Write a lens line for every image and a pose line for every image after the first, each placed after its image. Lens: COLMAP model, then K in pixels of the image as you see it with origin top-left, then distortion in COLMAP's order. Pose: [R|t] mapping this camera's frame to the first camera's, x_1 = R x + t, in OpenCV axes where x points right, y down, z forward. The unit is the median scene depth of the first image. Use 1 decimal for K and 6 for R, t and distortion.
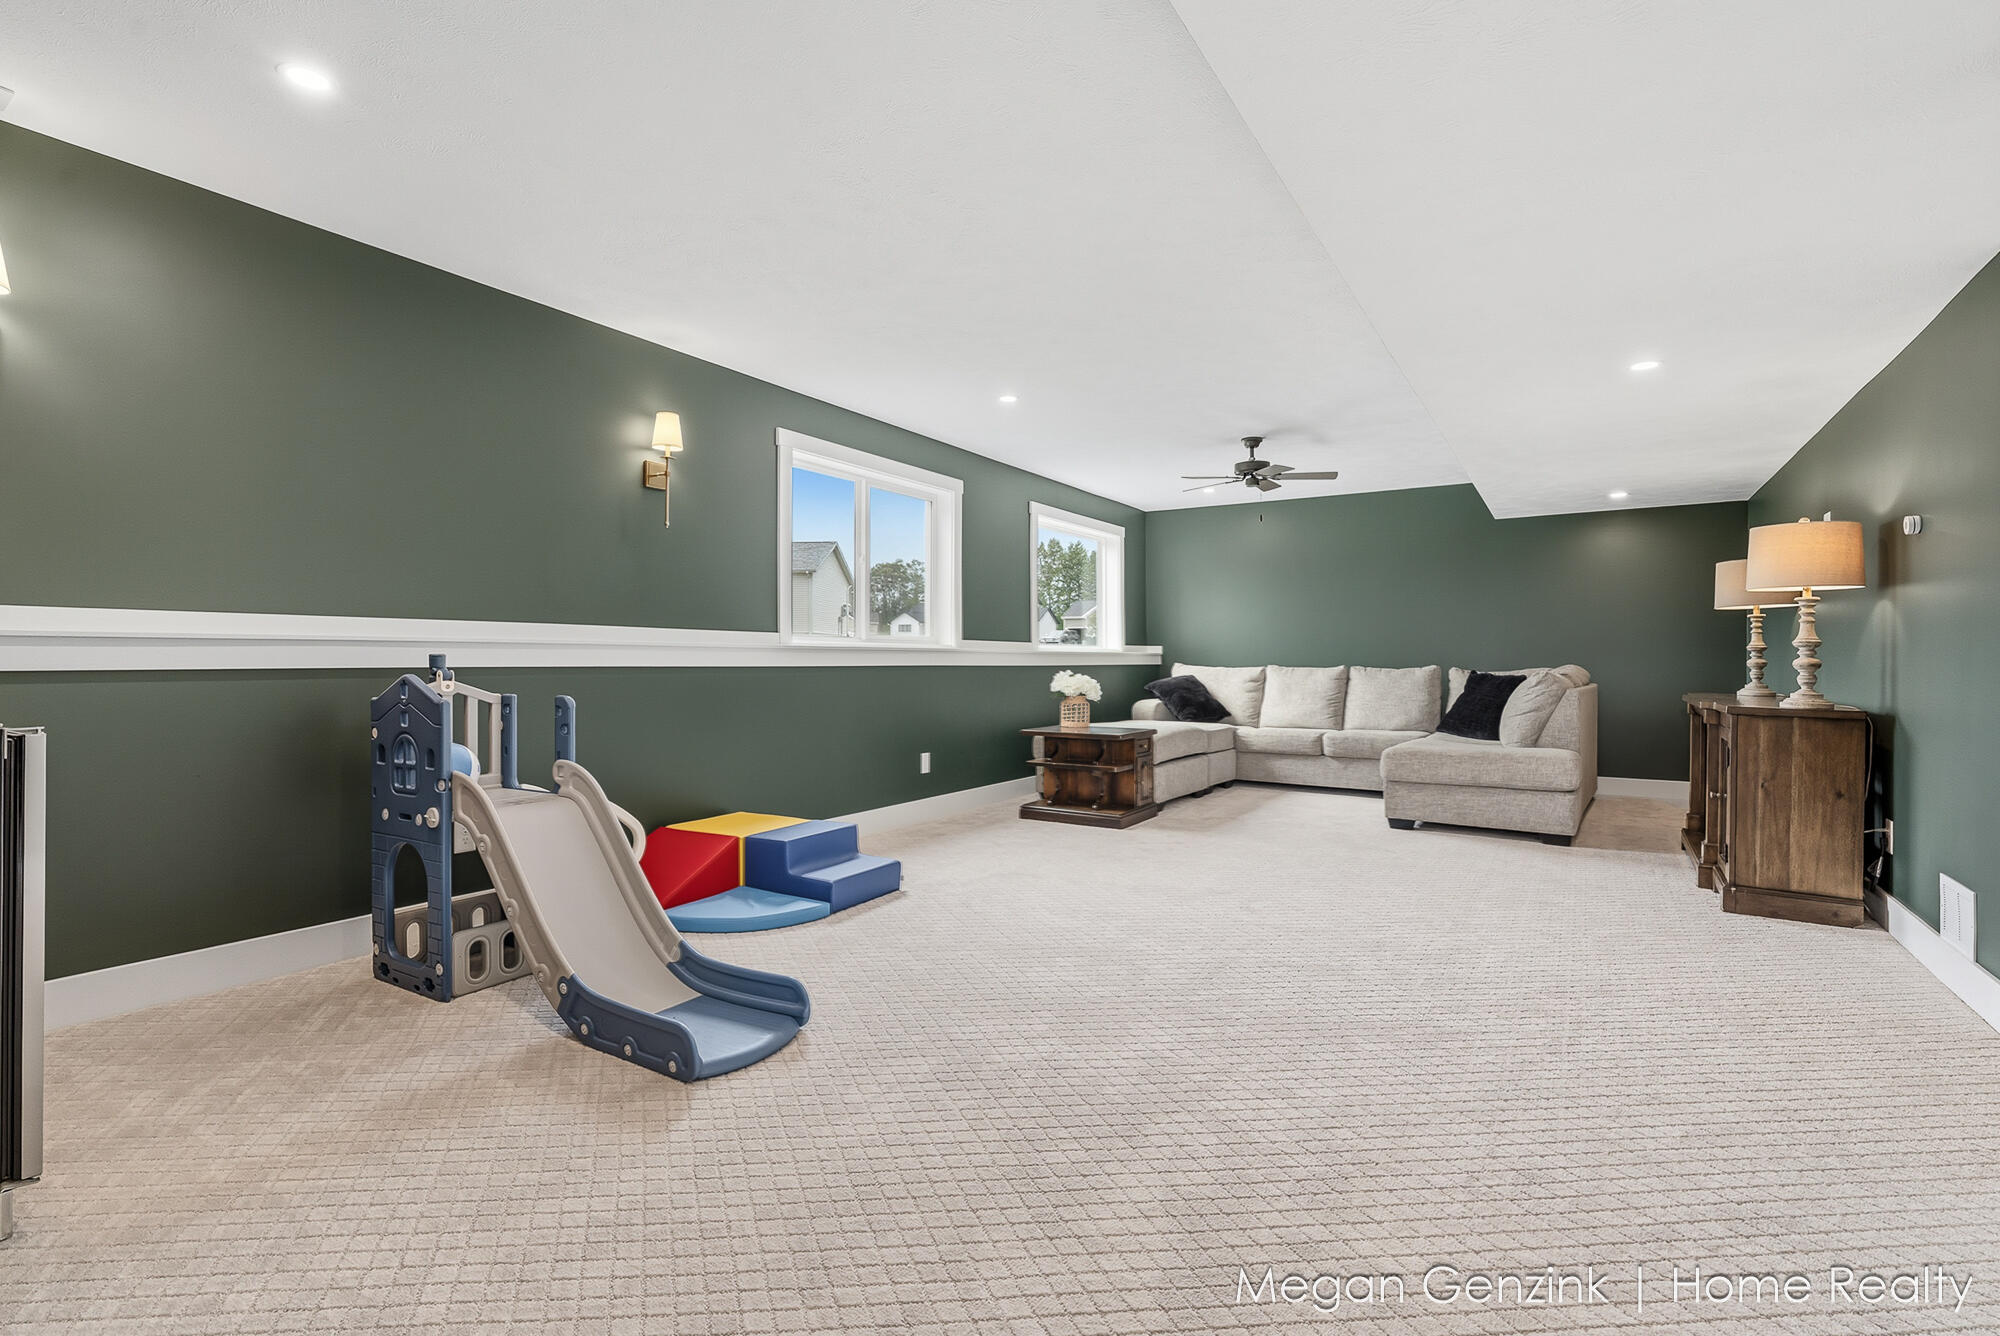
lens RADIAL K [[925.1, 0, 1009.6], [0, 925.1, 647.3], [0, 0, 1]] dist [-0.002656, -0.000248]
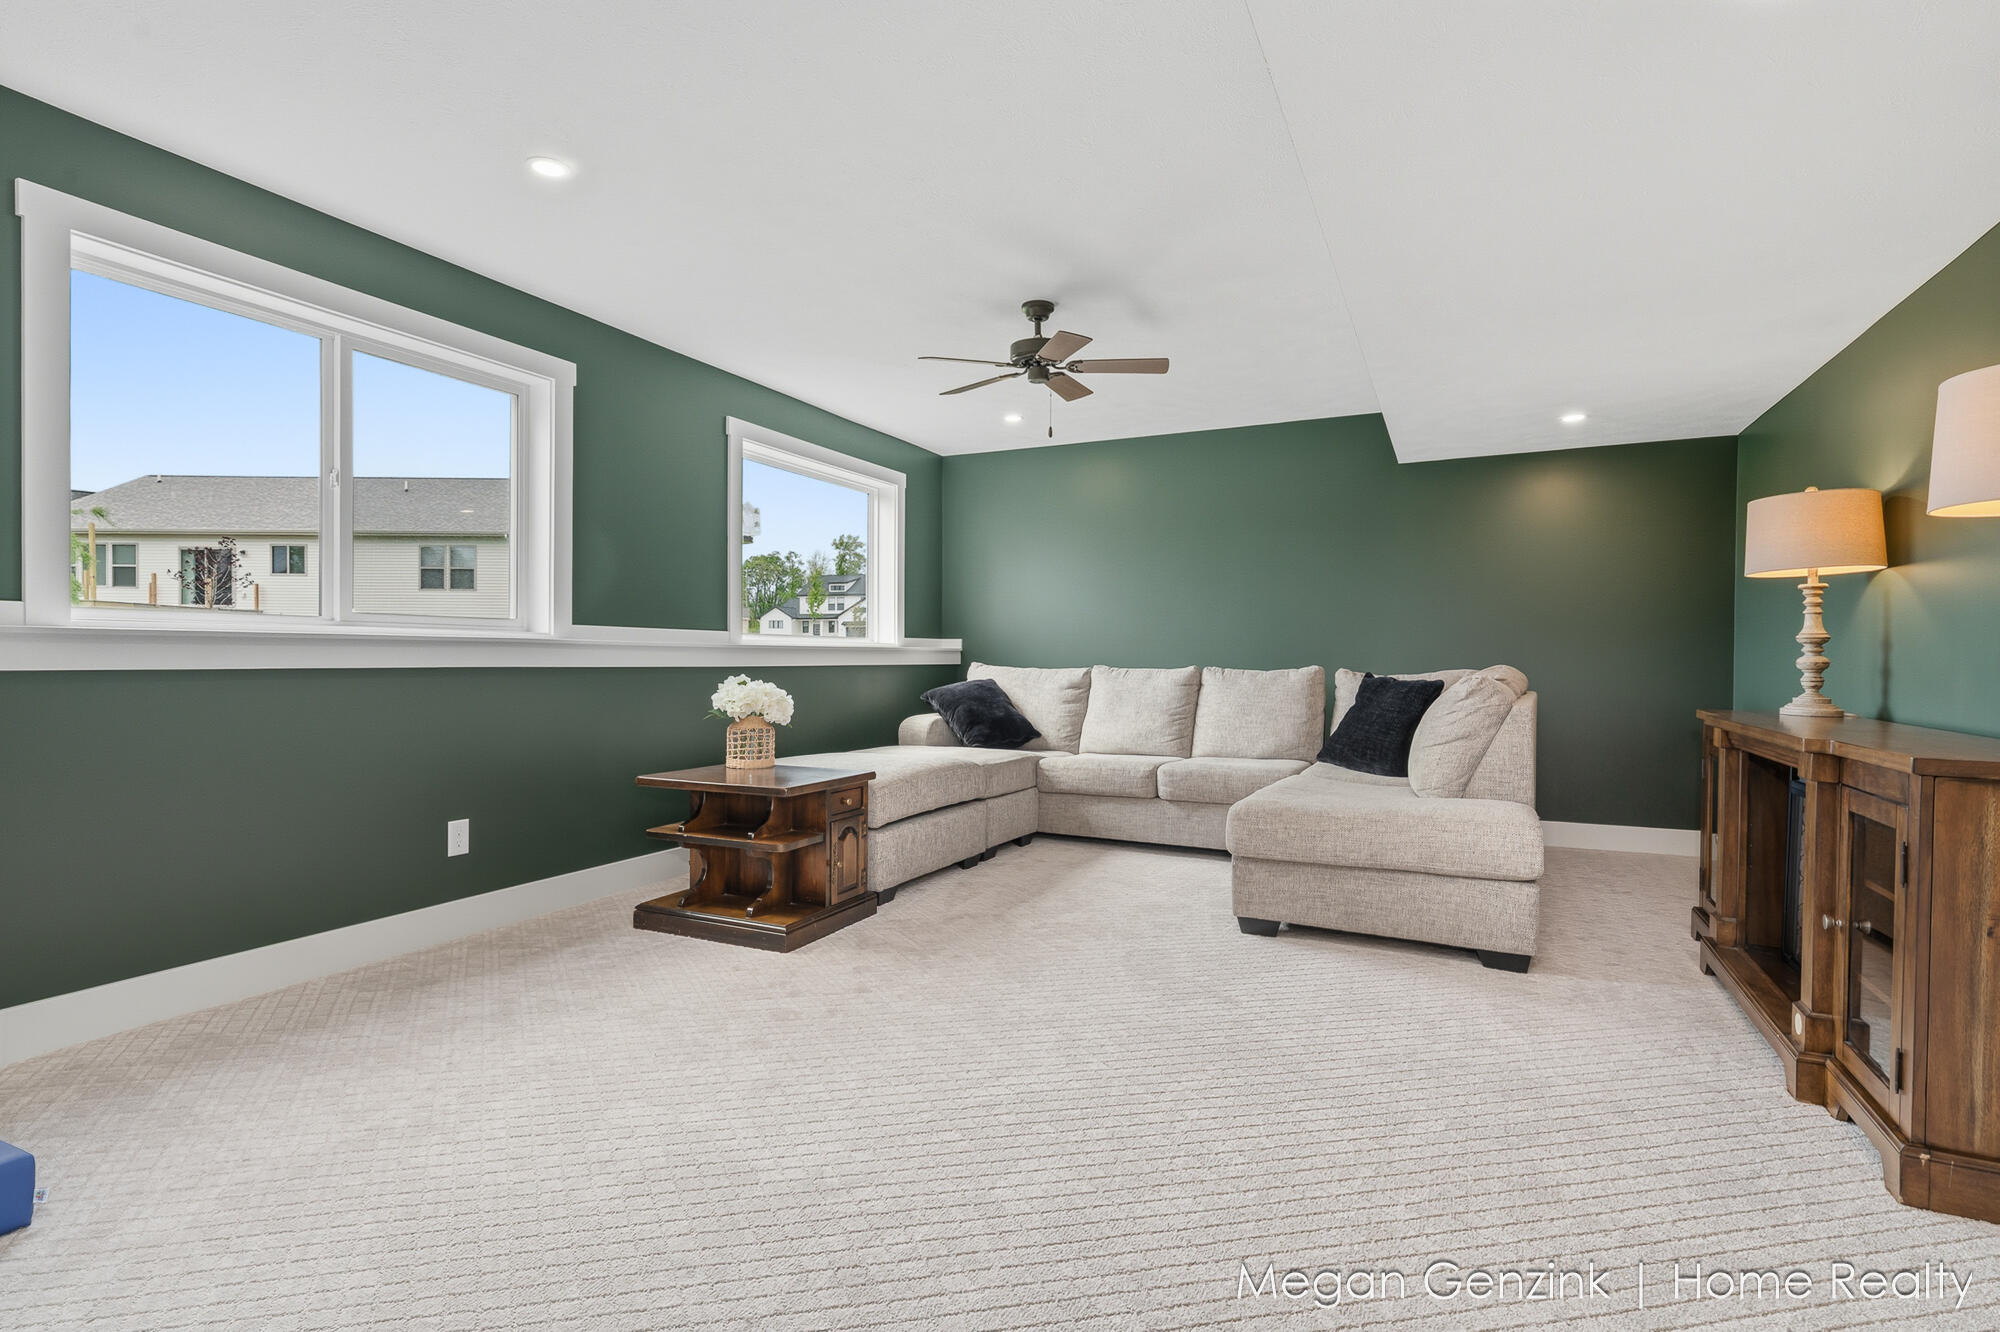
lens RADIAL K [[964.3, 0, 1000.0], [0, 964.3, 666.0], [0, 0, 1]] dist [0.001395, 0.000521]
pose [[0.994132, -0.000842, 0.108167, 0.158697], [-0.001491, 0.999768, 0.021489, 0.004933], [-0.108160, -0.021524, 0.993900, 0.332694]]
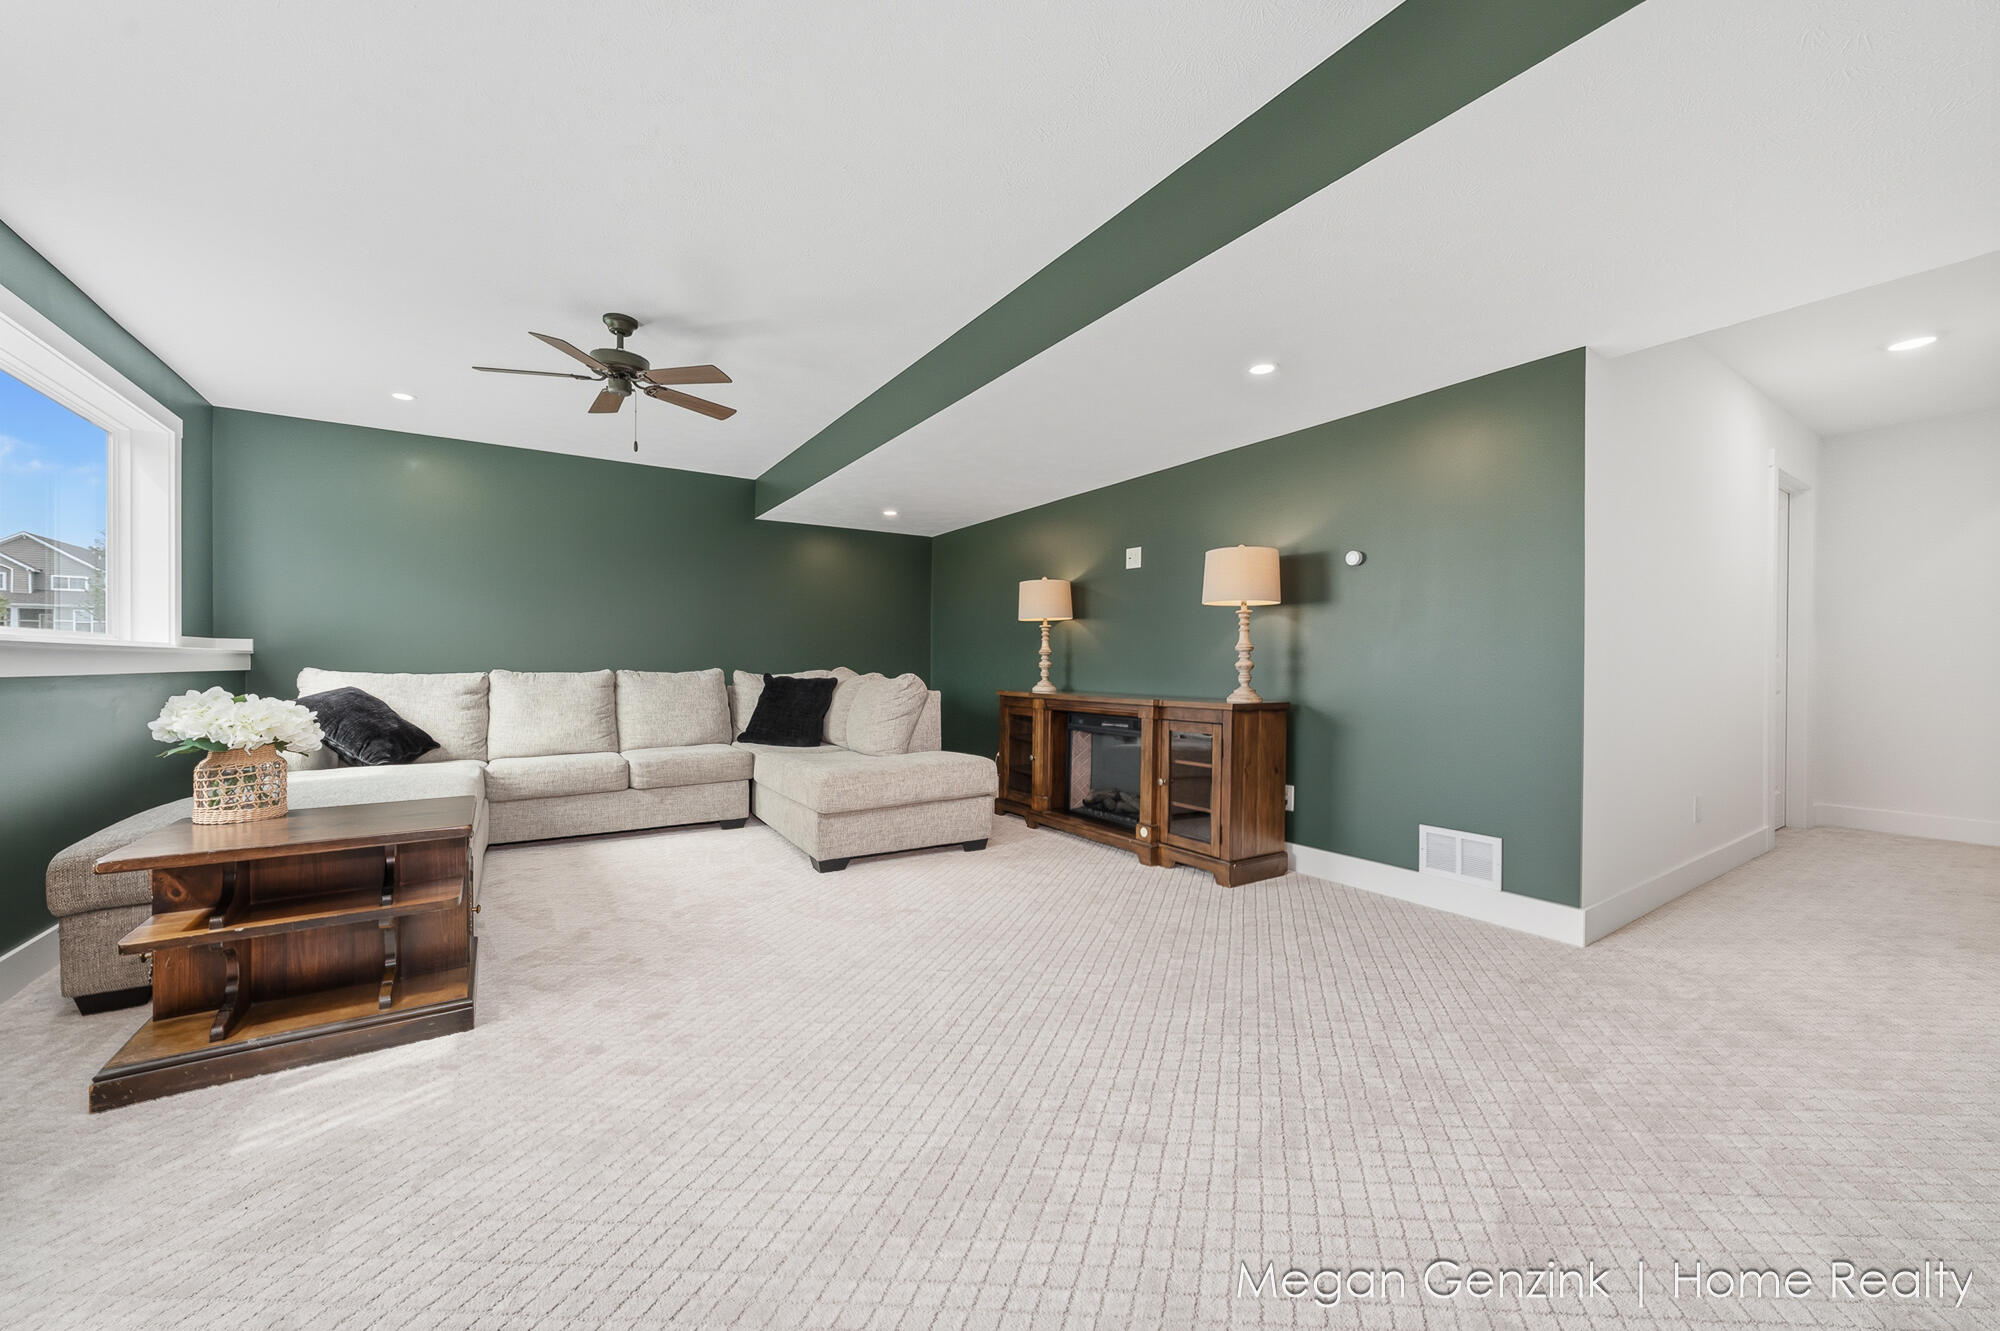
lens RADIAL K [[736.4, 0, 1000.0], [0, 736.4, 665.5], [0, 0, 1]] dist [0.000156, -0.000013]
pose [[0.417340, -0.005504, 0.908734, -0.089219], [-0.011718, 0.999866, 0.011438, 0.006263], [-0.908675, -0.015423, 0.417219, 0.514671]]
